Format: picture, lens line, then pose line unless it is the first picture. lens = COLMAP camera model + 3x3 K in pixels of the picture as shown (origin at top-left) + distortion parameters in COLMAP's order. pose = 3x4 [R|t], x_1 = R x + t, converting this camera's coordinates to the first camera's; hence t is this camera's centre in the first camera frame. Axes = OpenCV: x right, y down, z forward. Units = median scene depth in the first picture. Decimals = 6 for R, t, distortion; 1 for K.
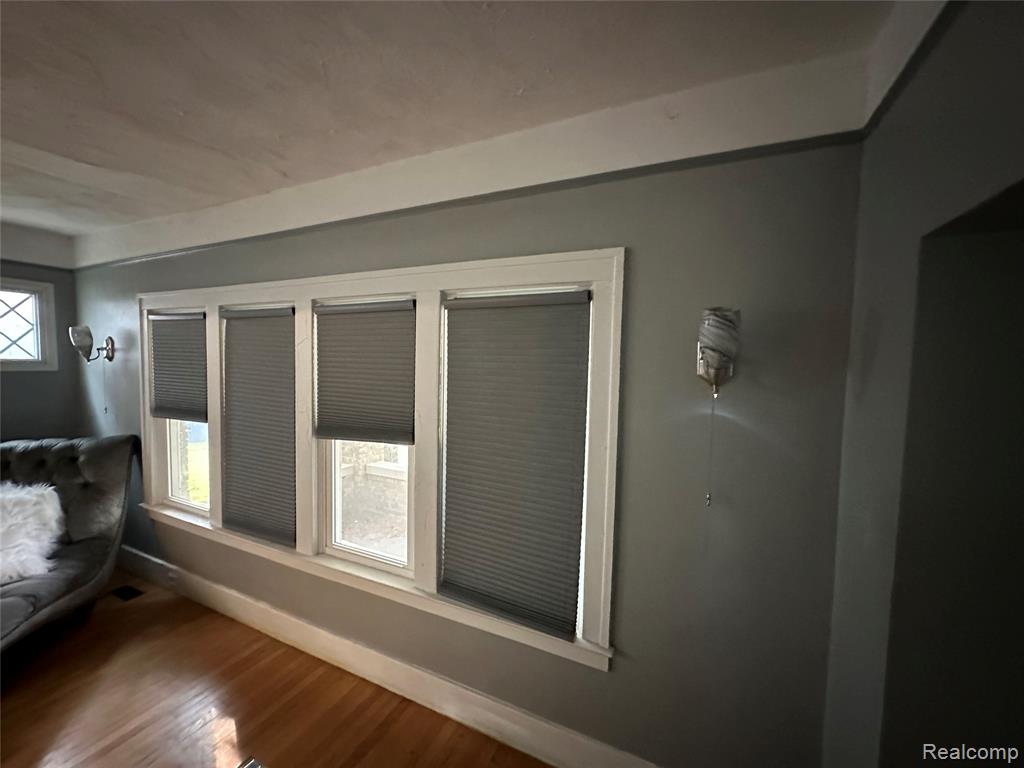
lens RADIAL K [[408.9, 0, 514.0], [0, 408.9, 385.6], [0, 0, 1]] dist [-0.001639, -0.000480]
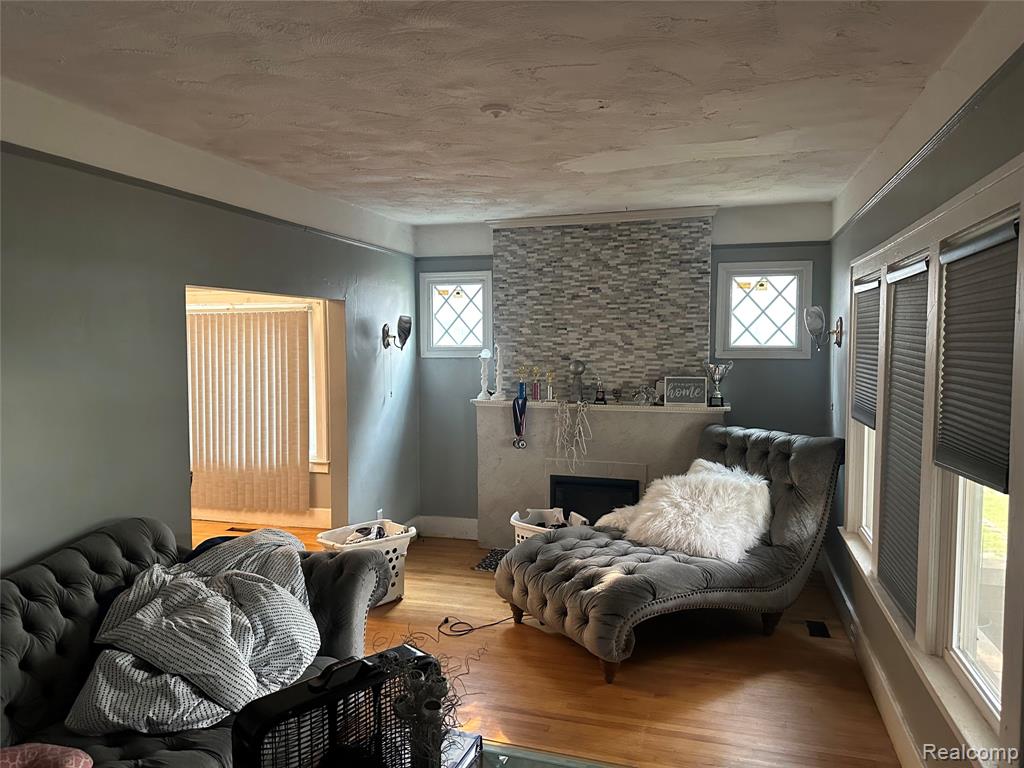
lens RADIAL K [[720.1, 0, 516.3], [0, 720.1, 383.4], [0, 0, 1]] dist [0.131499, -0.213742]
pose [[0.147529, 0.039554, -0.988266, 0.436889], [-0.058867, 0.997780, 0.031147, 0.006199], [0.987304, 0.053581, 0.149530, 0.169984]]
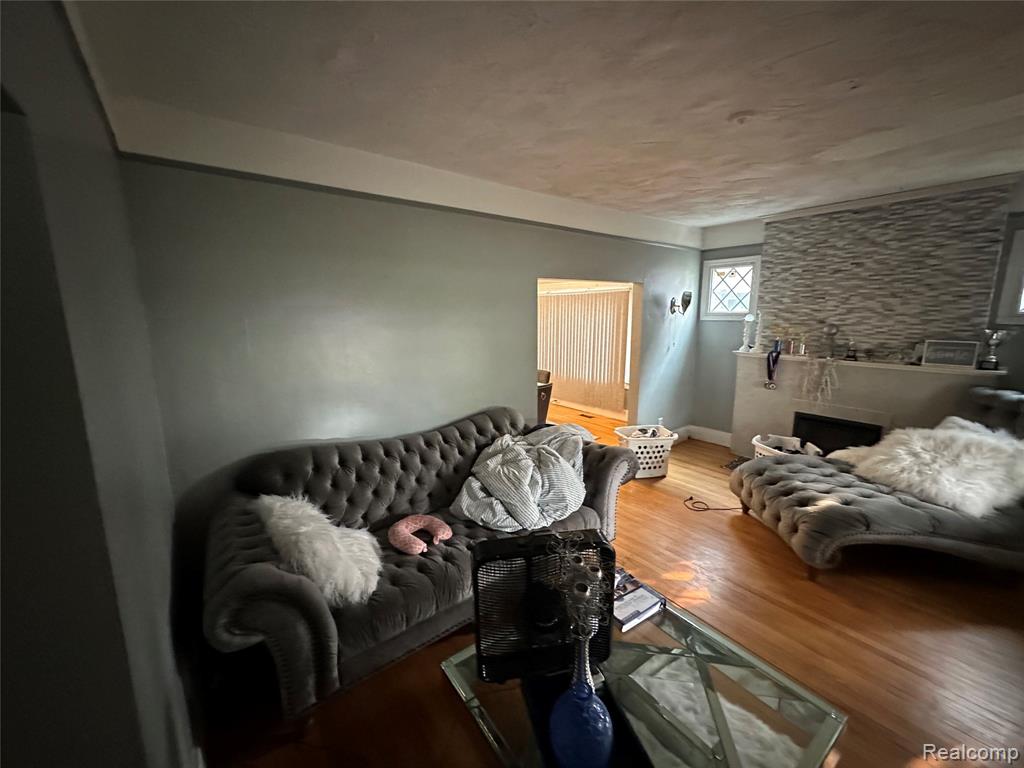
lens RADIAL K [[408.9, 0, 514.0], [0, 408.9, 385.6], [0, 0, 1]] dist [-0.001639, -0.000480]
pose [[-0.455712, 0.150279, -0.877350, 0.244151], [-0.055993, 0.978854, 0.196749, -0.012628], [0.888364, 0.138787, -0.437661, 0.306695]]
